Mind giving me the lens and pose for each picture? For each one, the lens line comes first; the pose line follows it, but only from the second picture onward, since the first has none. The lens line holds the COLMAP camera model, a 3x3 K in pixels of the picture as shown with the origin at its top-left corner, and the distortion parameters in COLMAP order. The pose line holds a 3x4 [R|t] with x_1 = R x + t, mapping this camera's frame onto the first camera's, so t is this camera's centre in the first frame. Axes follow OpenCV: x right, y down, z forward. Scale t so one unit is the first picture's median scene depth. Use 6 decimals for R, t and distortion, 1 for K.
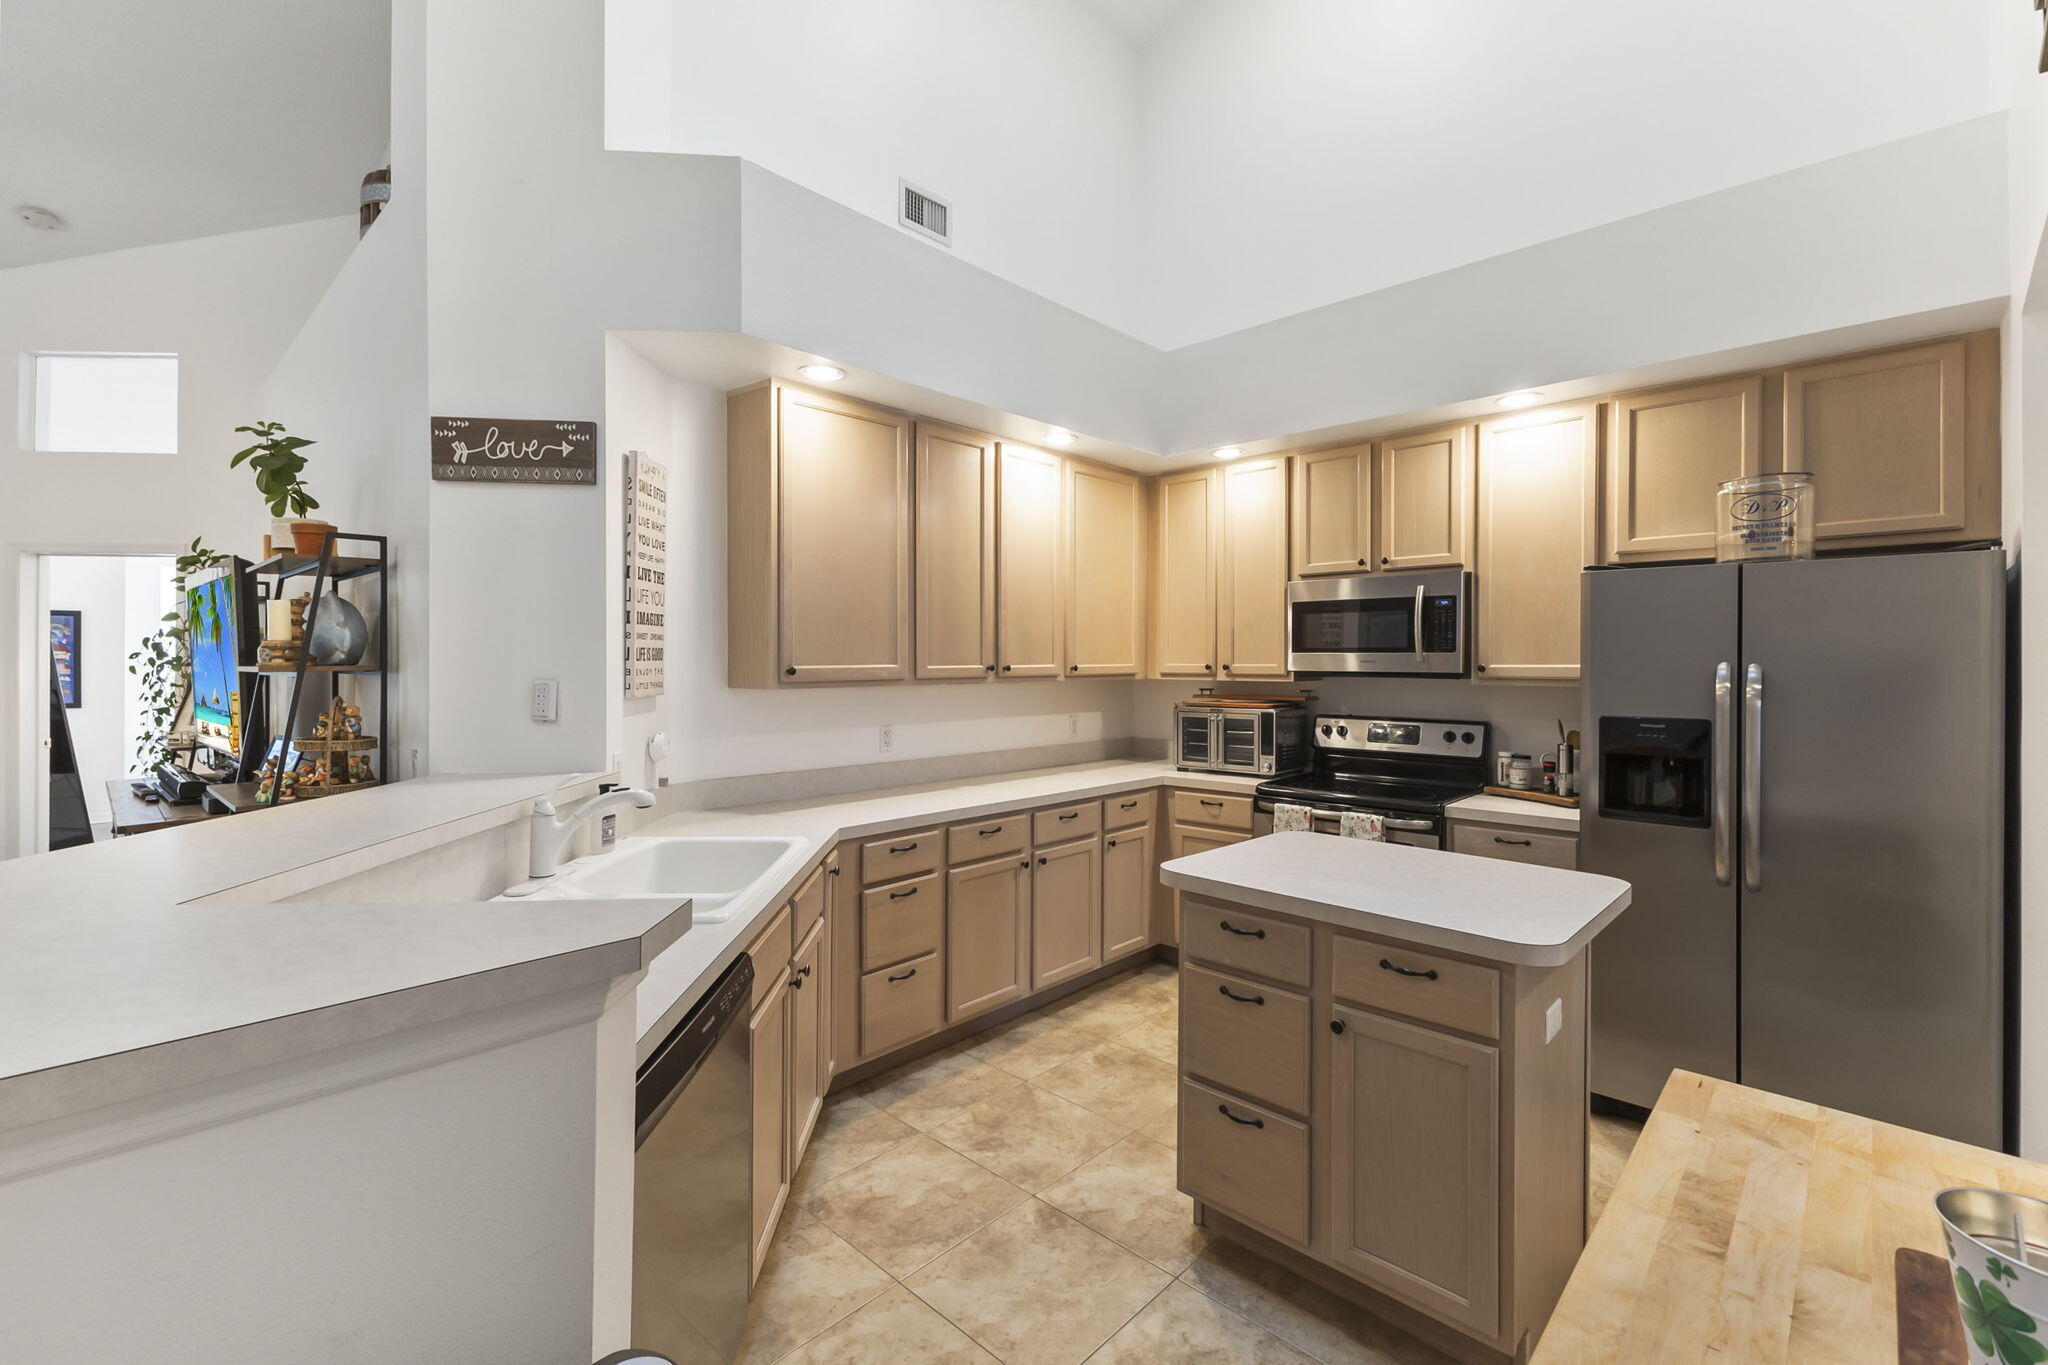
lens RADIAL K [[890.6, 0, 1028.8], [0, 890.6, 671.1], [0, 0, 1]] dist [-0.000660, -0.000198]
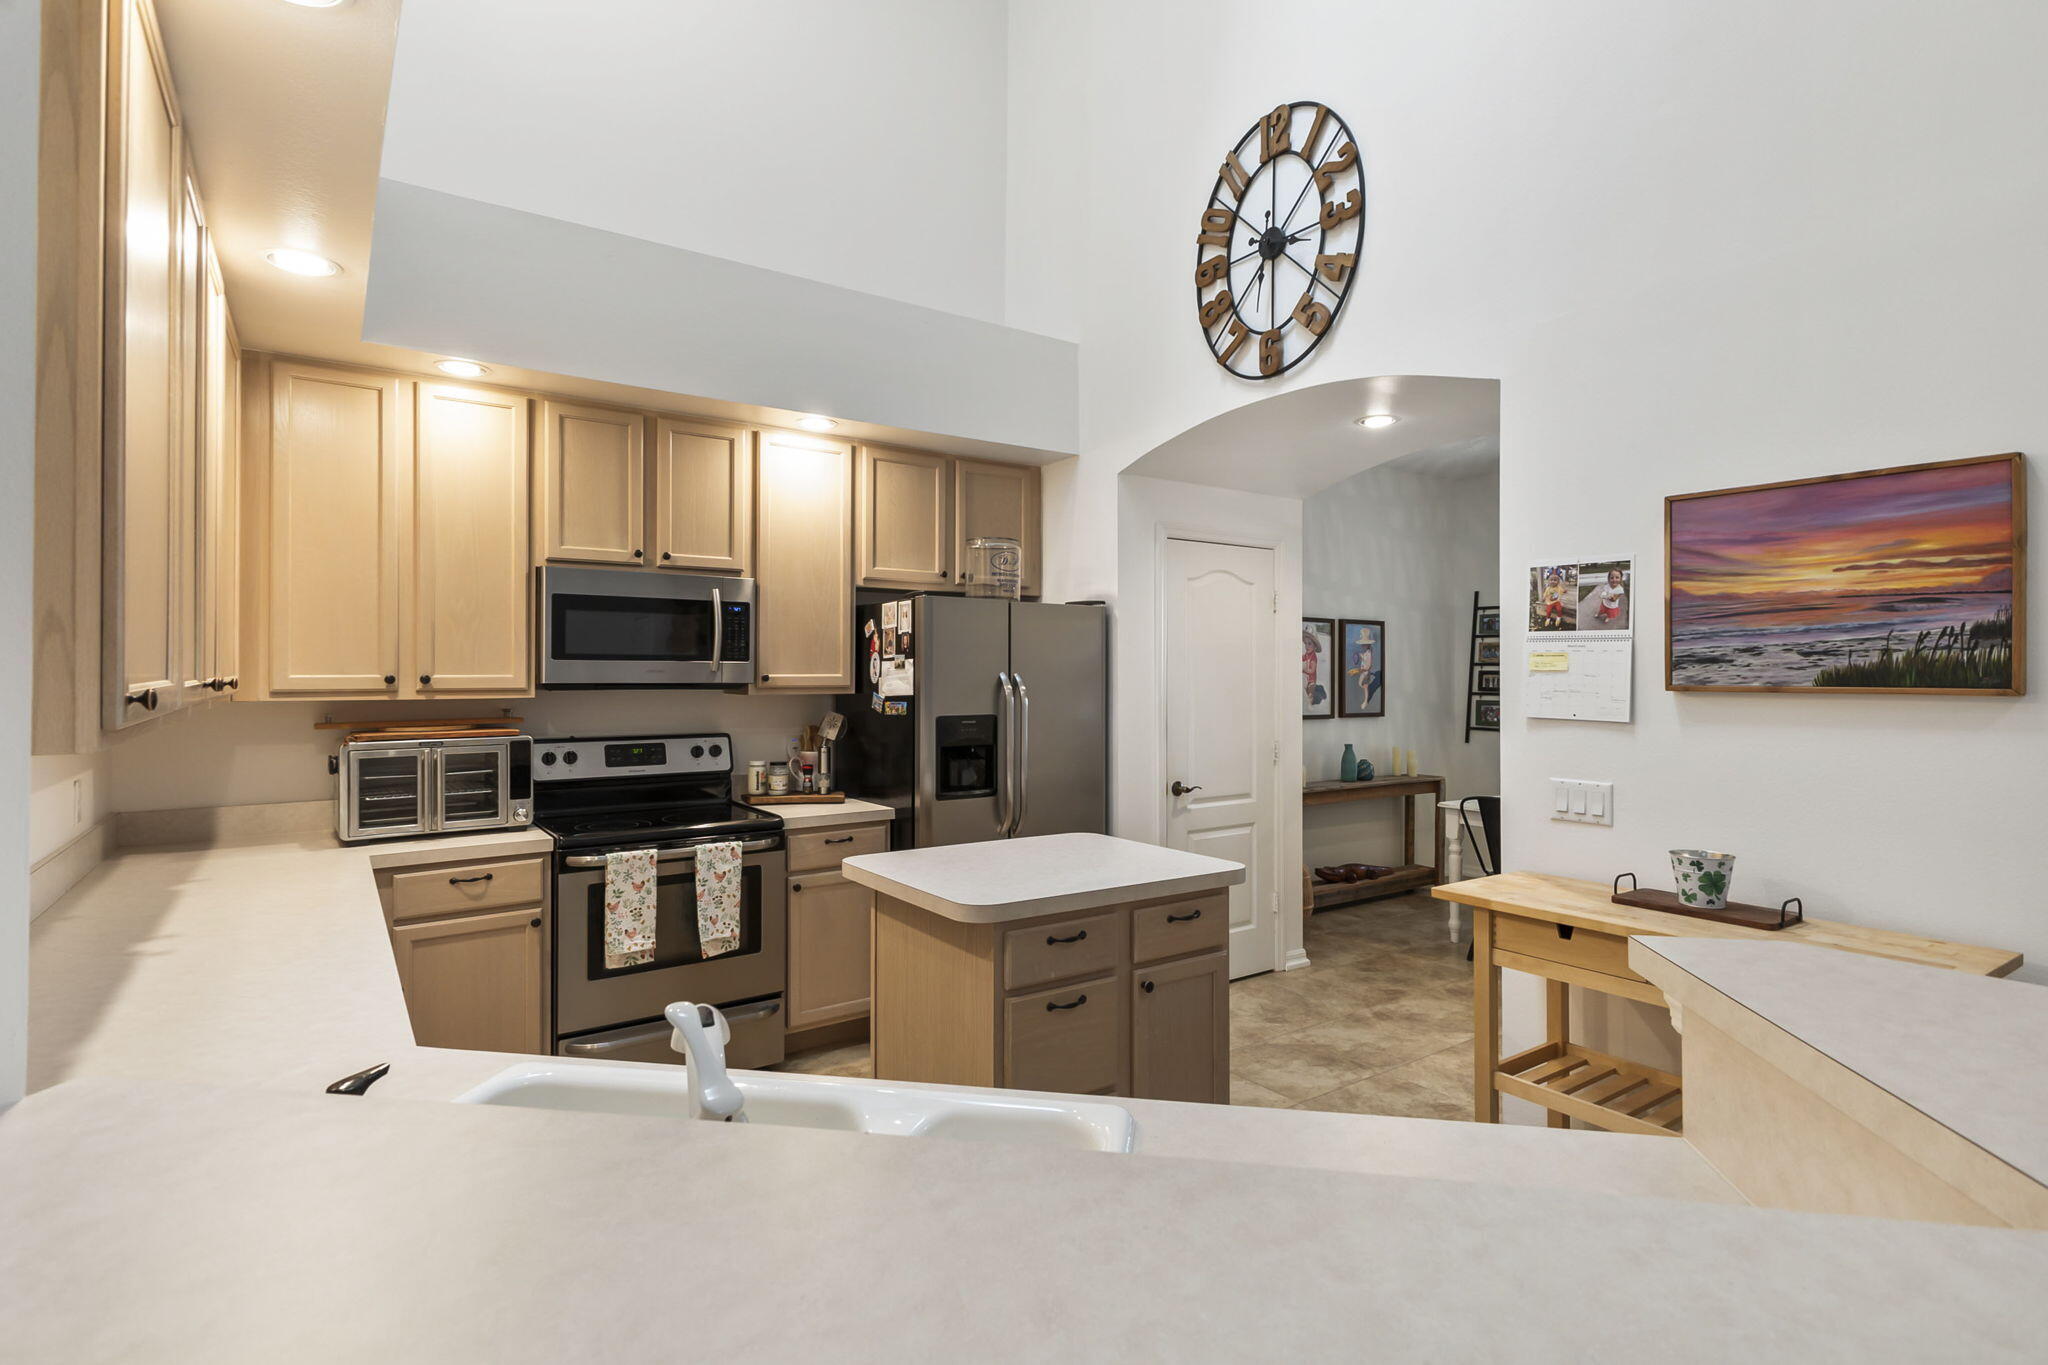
lens RADIAL K [[997.7, 0, 1027.6], [0, 997.7, 670.2], [0, 0, 1]] dist [0.004823, 0.000457]
pose [[0.192672, 0.000552, 0.981263, -0.490692], [0.009786, 0.999949, -0.002484, -0.005457], [-0.981214, 0.010081, 0.192657, 0.460574]]
